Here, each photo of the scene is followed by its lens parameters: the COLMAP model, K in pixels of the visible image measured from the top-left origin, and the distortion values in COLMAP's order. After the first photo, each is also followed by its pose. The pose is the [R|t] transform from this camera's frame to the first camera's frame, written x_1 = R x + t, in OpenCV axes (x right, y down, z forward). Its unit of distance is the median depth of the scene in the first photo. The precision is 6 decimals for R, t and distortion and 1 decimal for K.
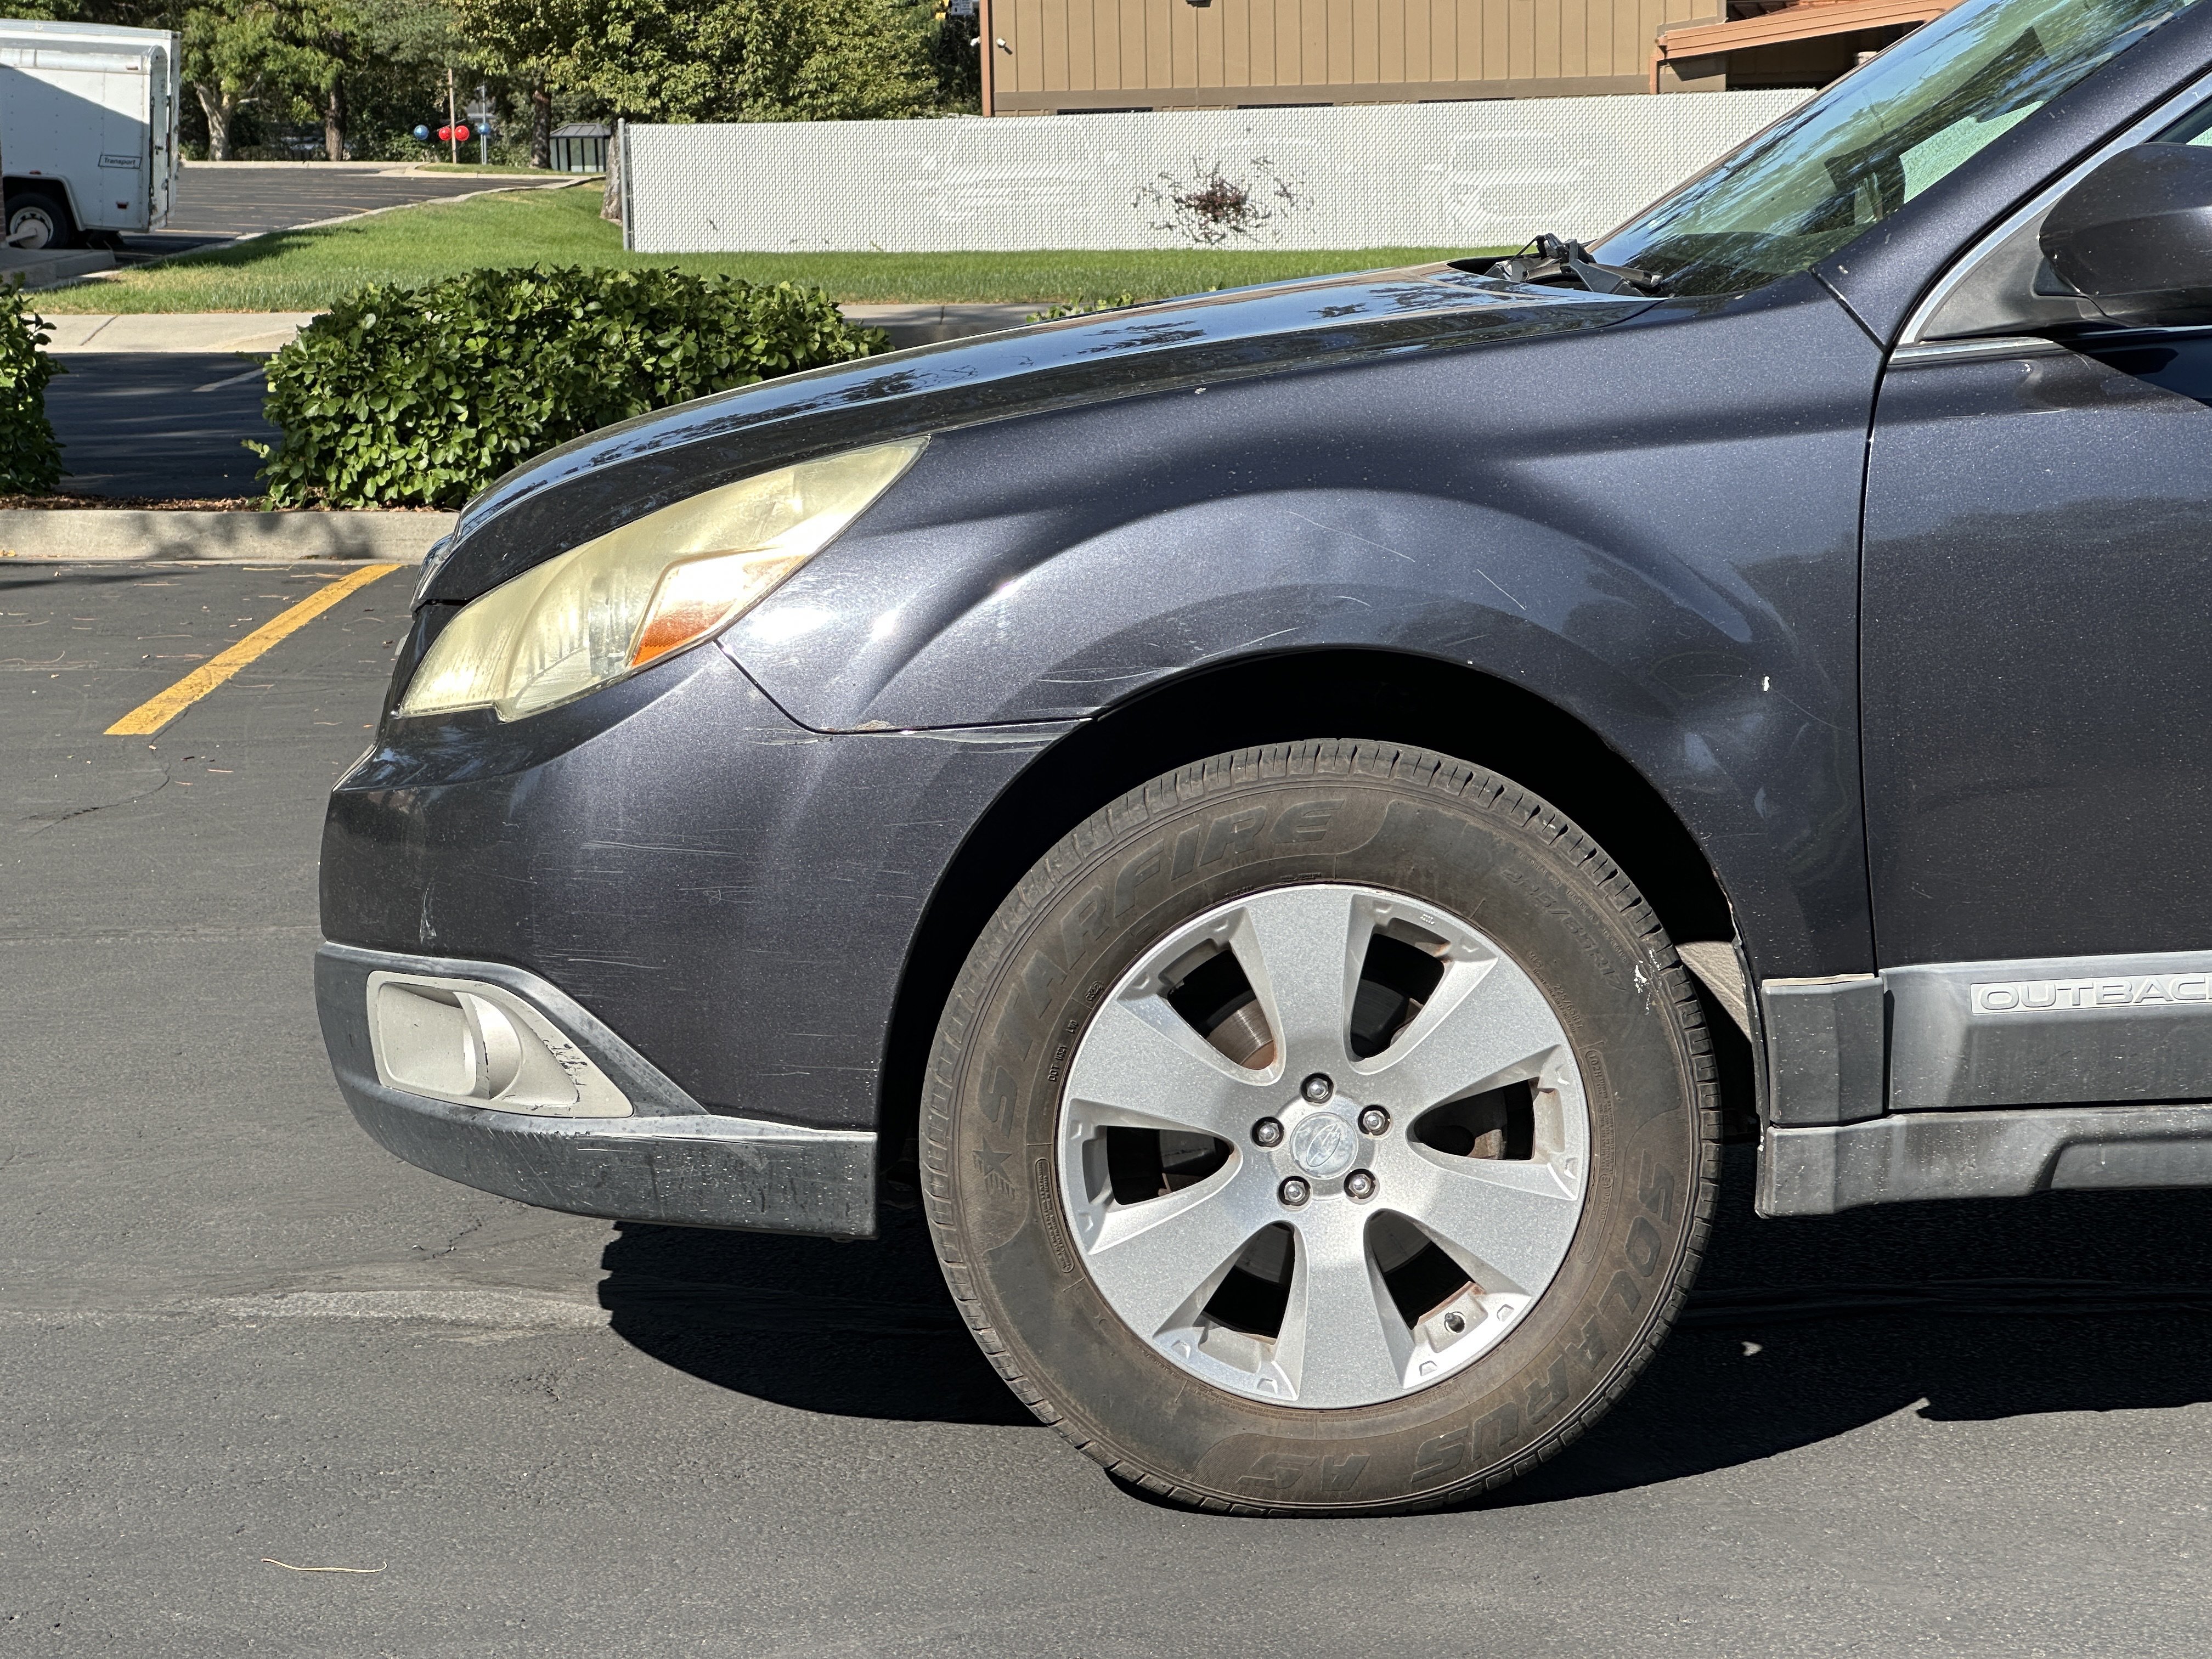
lens RADIAL K [[5365.9, 0, 1120.3], [0, 5365.9, 844.6], [0, 0, 1]] dist [0.325504, 0.000000]
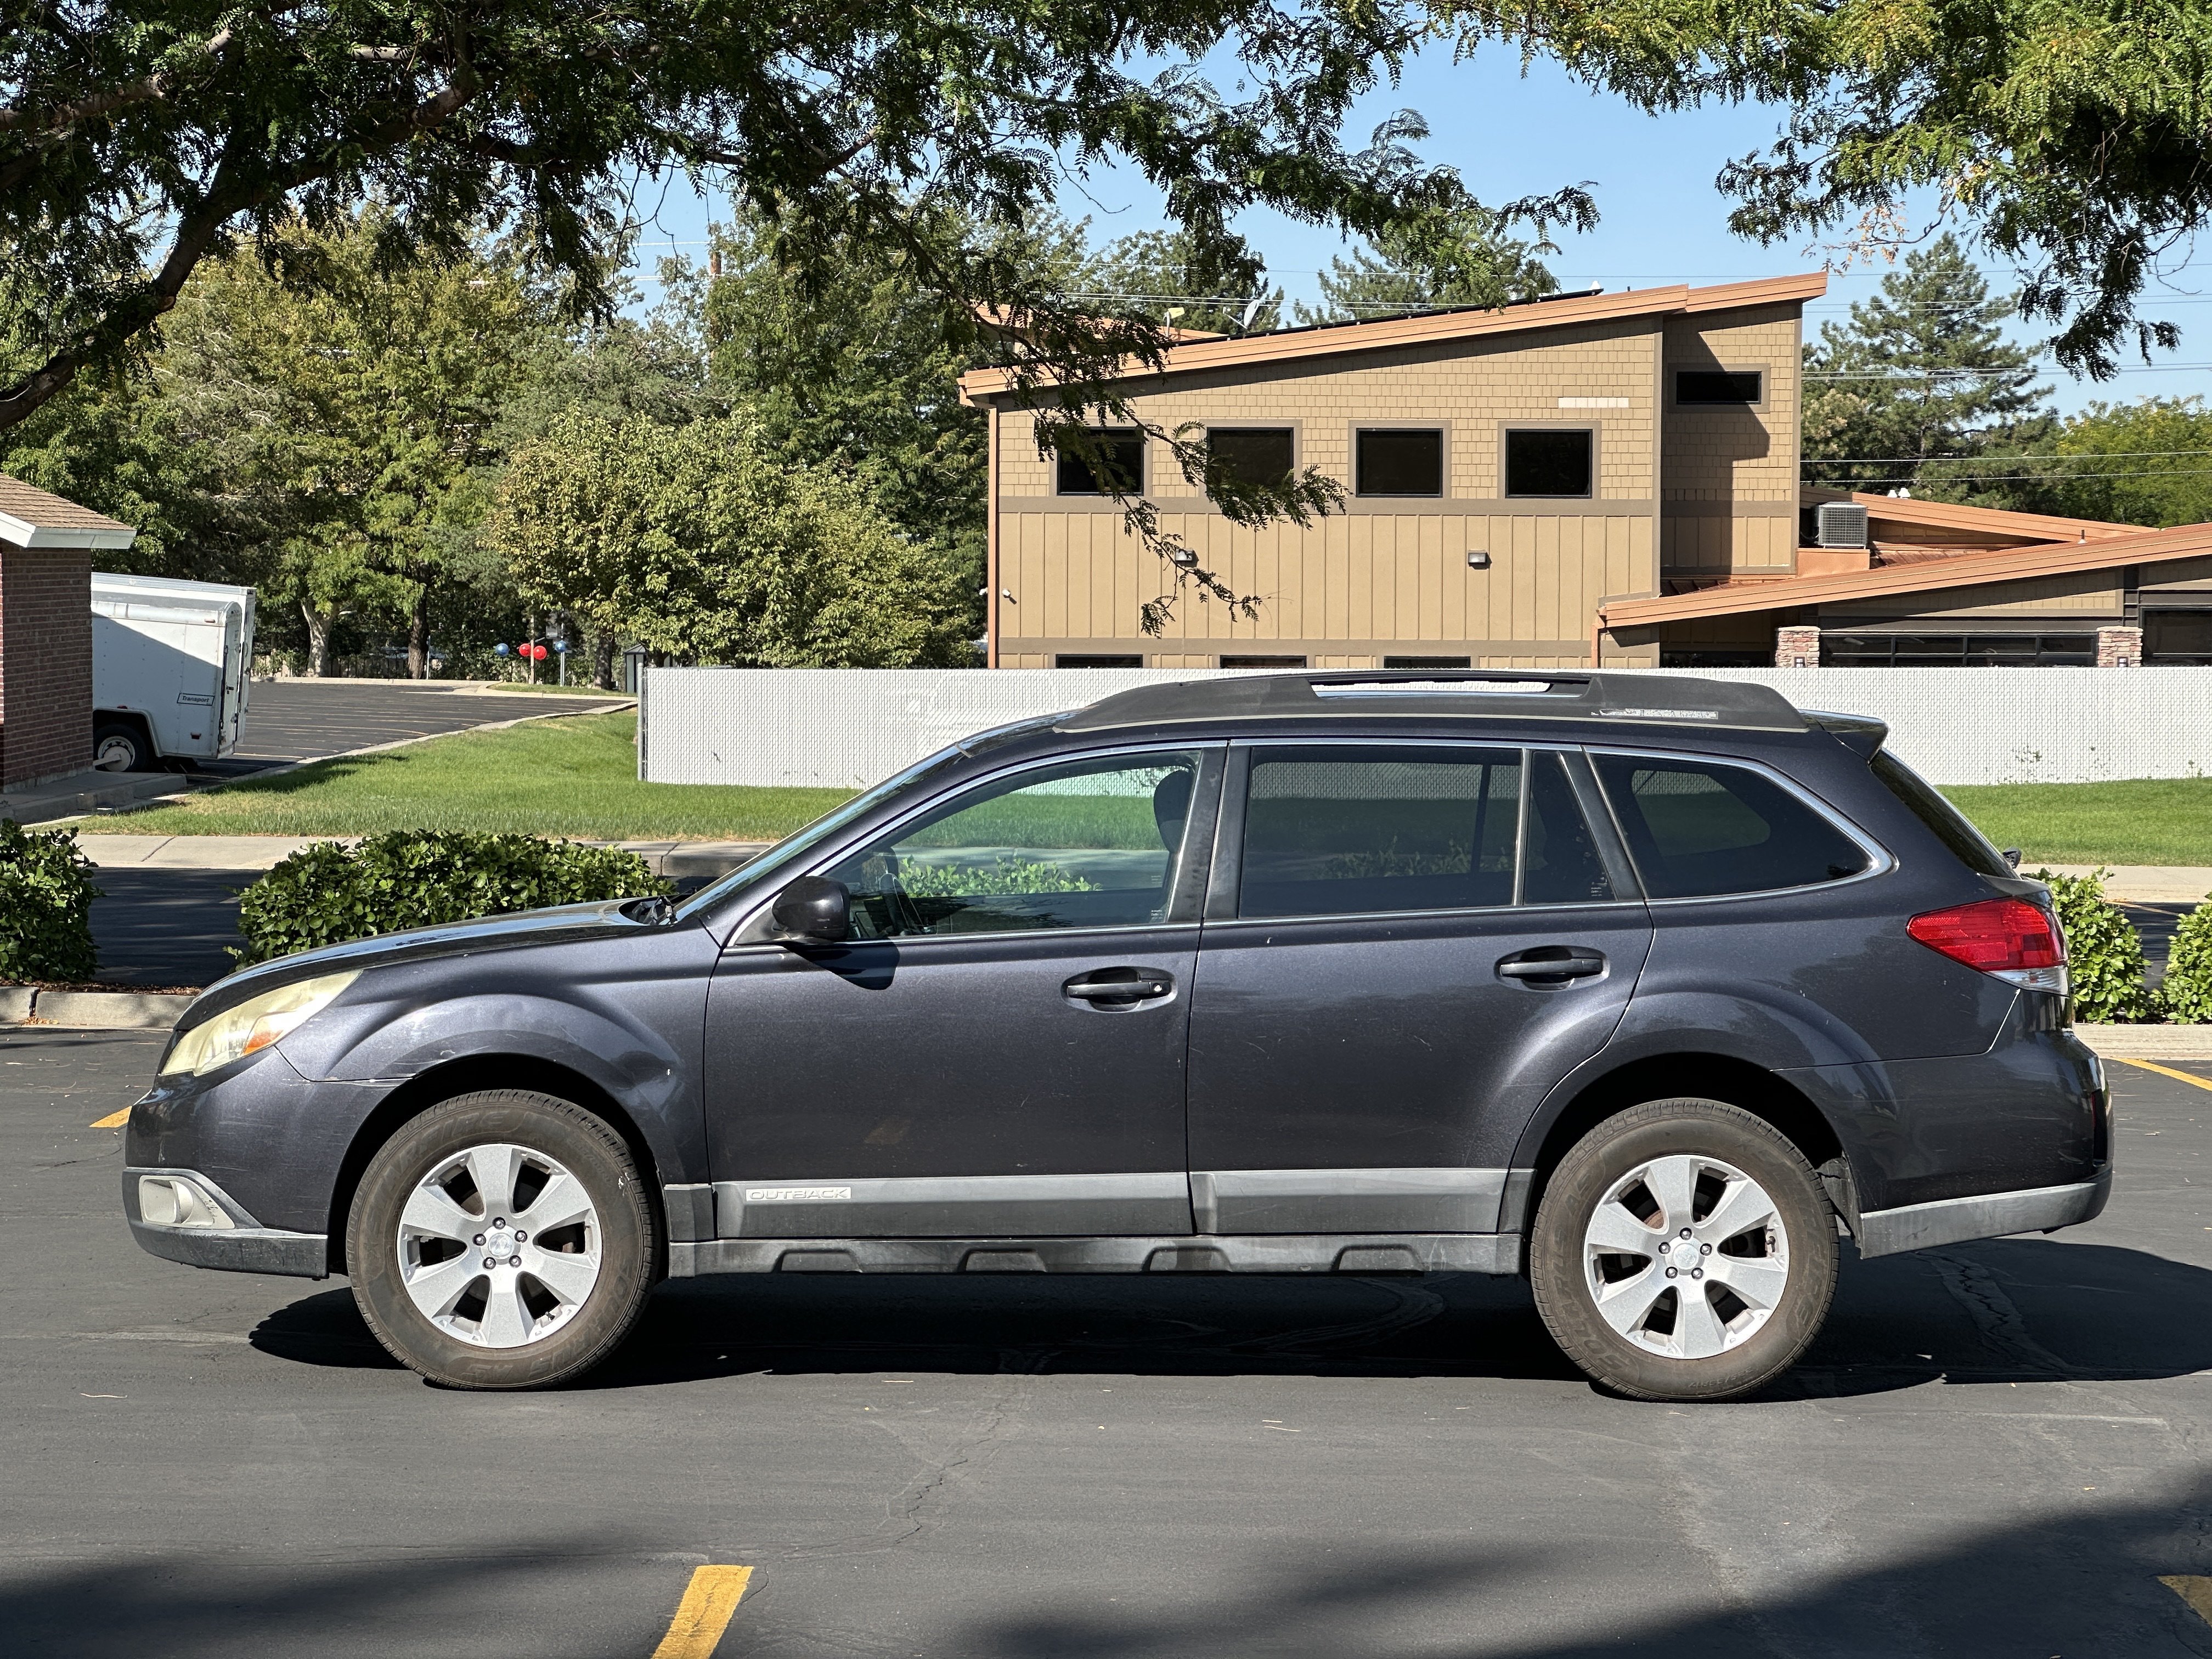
lens RADIAL K [[5365.9, 0, 1090.5], [0, 5365.9, 832.5], [0, 0, 1]] dist [0.325504, 0.000000]
pose [[0.999360, 0.028098, -0.022124, 0.100349], [-0.030104, 0.994898, -0.096291, 0.026727], [0.019305, 0.096895, 0.995107, -0.430958]]
